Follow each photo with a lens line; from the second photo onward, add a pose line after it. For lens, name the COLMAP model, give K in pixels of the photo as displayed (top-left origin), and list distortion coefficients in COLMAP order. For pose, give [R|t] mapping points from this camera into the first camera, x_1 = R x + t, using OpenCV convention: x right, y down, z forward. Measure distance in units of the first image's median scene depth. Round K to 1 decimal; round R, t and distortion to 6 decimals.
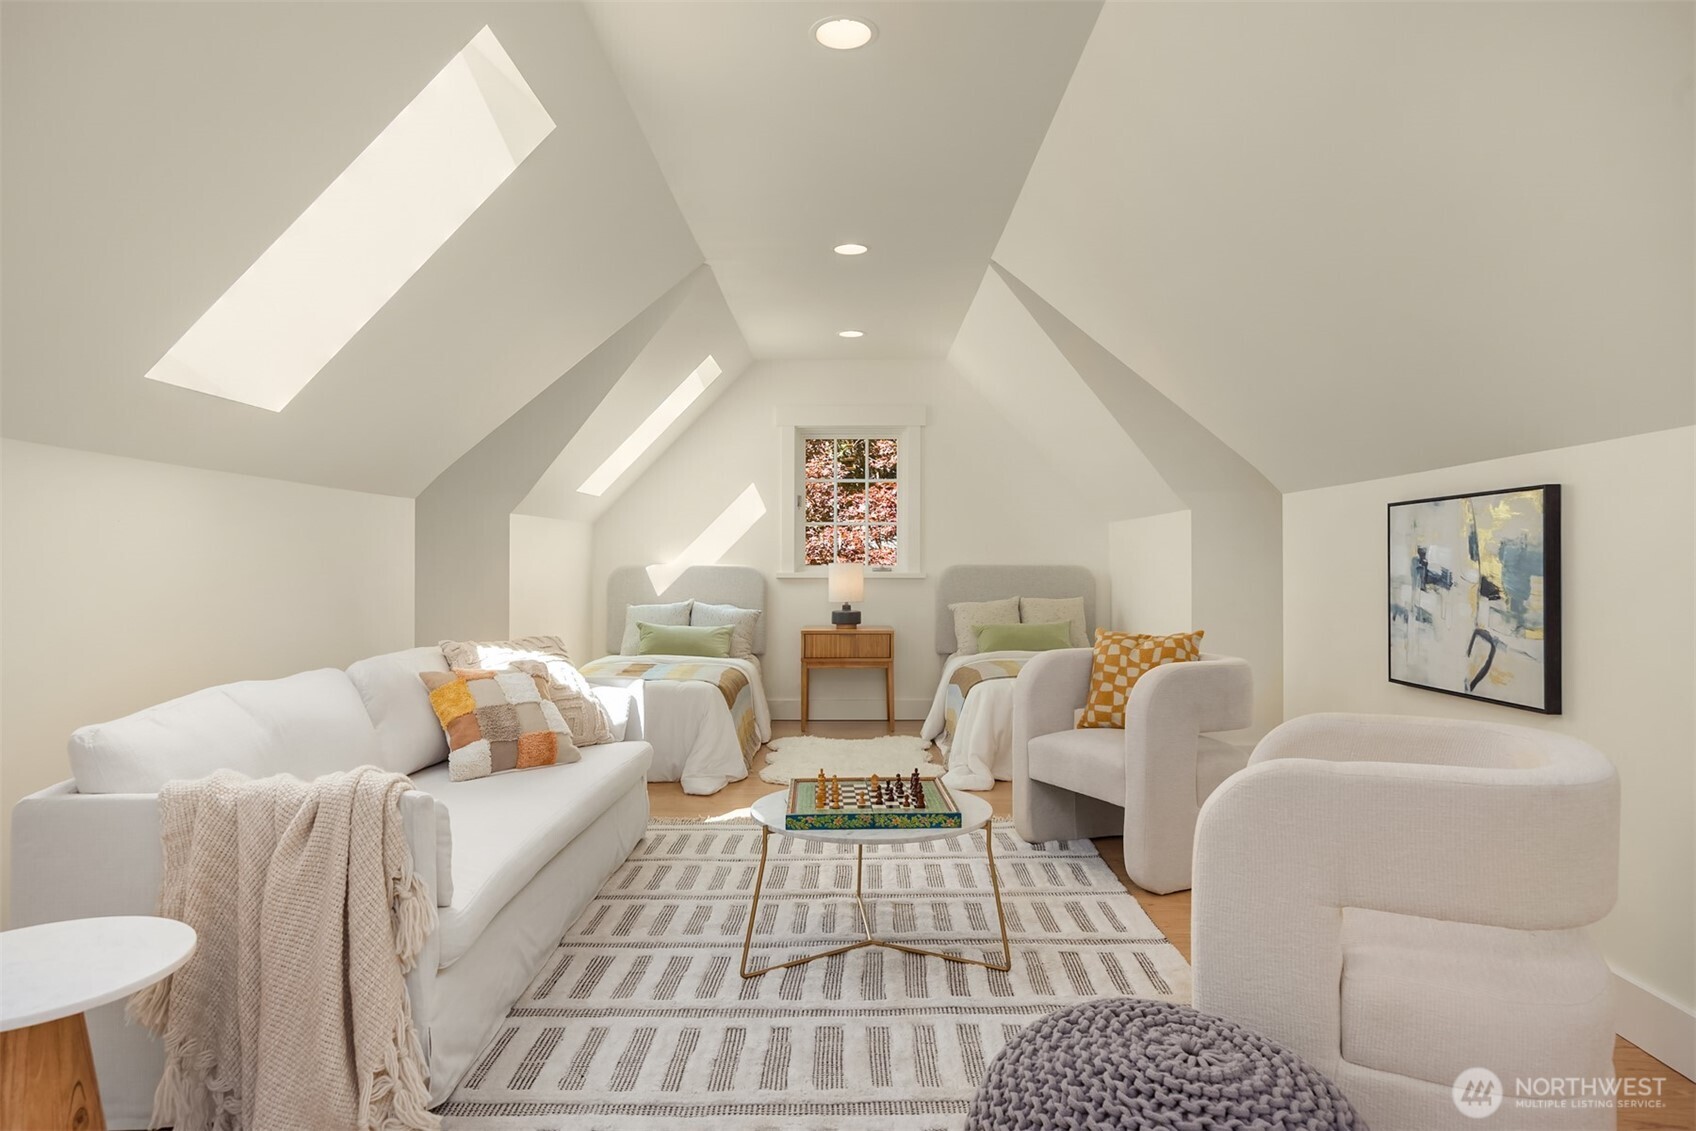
lens RADIAL K [[1025.1, 0, 848.0], [0, 1025.1, 565.5], [0, 0, 1]] dist [0.002971, 0.000114]
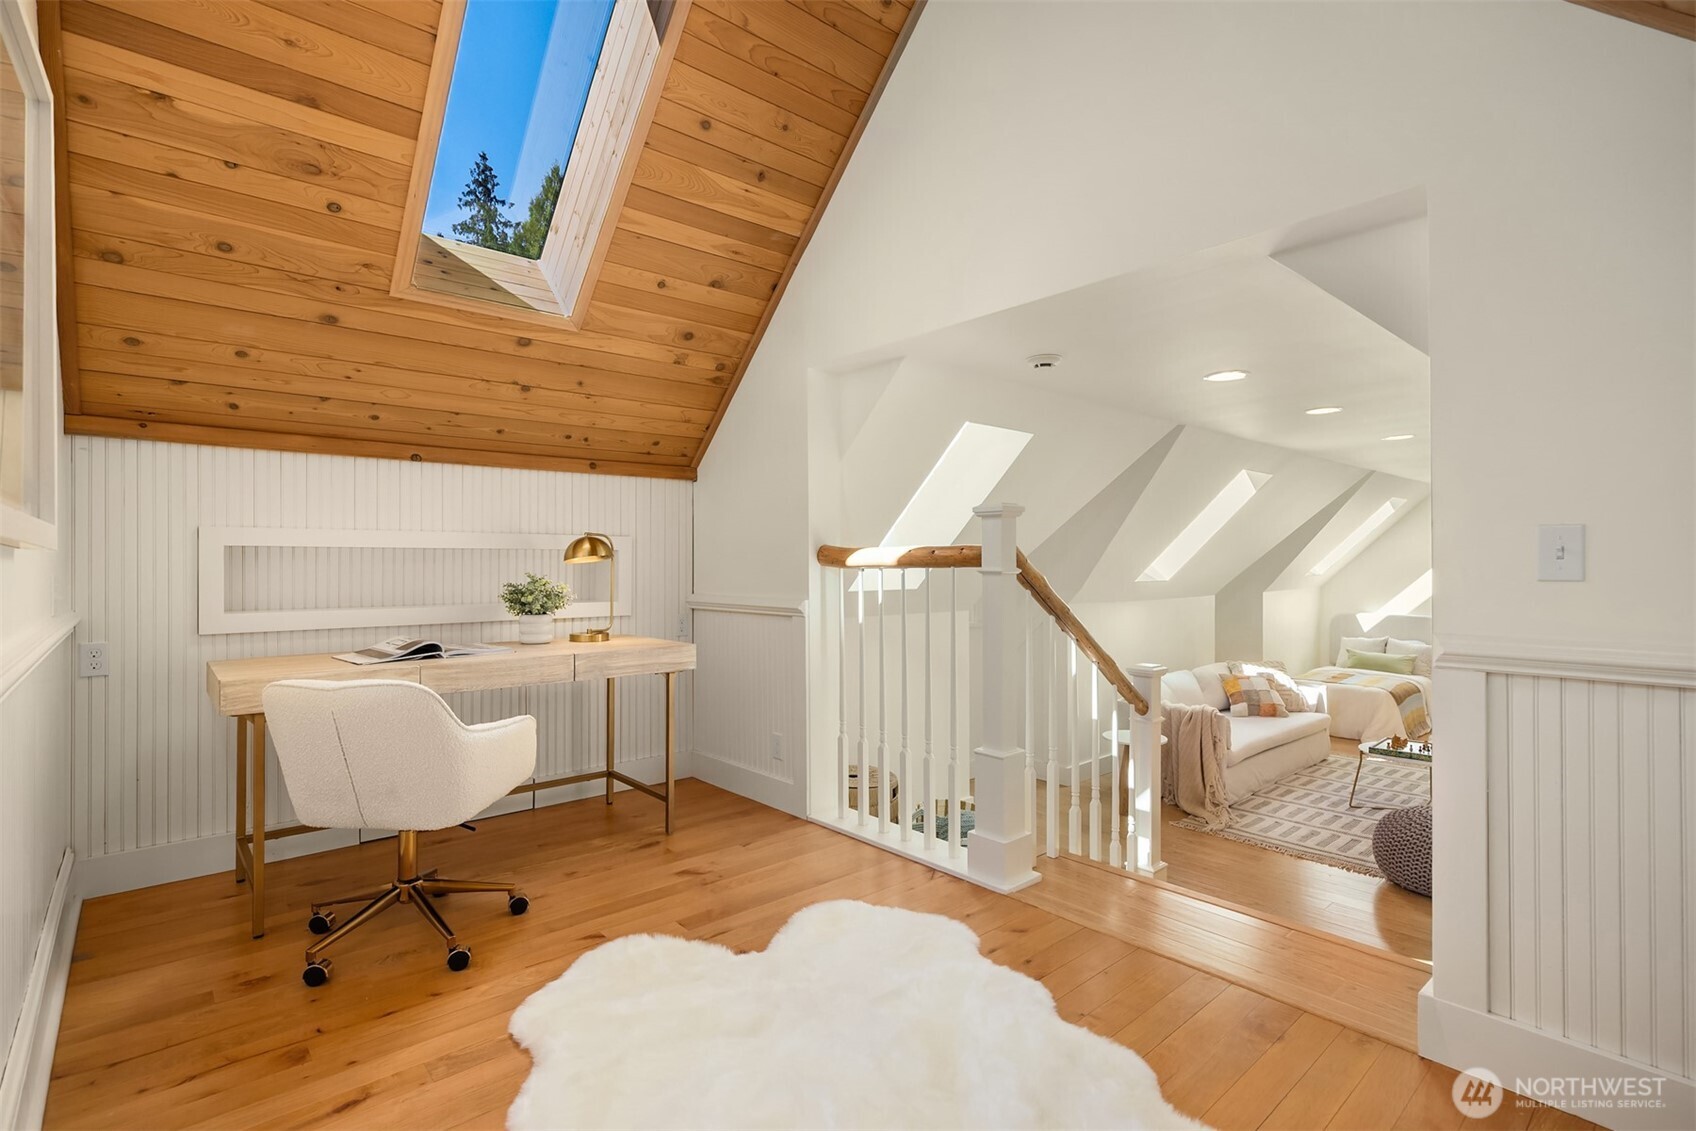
lens RADIAL K [[790.4, 0, 819.9], [0, 790.4, 563.7], [0, 0, 1]] dist [0.017681, -0.000071]
pose [[0.659676, -0.003288, -0.751543, 0.411015], [0.003302, 0.999993, -0.001477, -0.167264], [0.751543, -0.001507, 0.659683, -1.039871]]
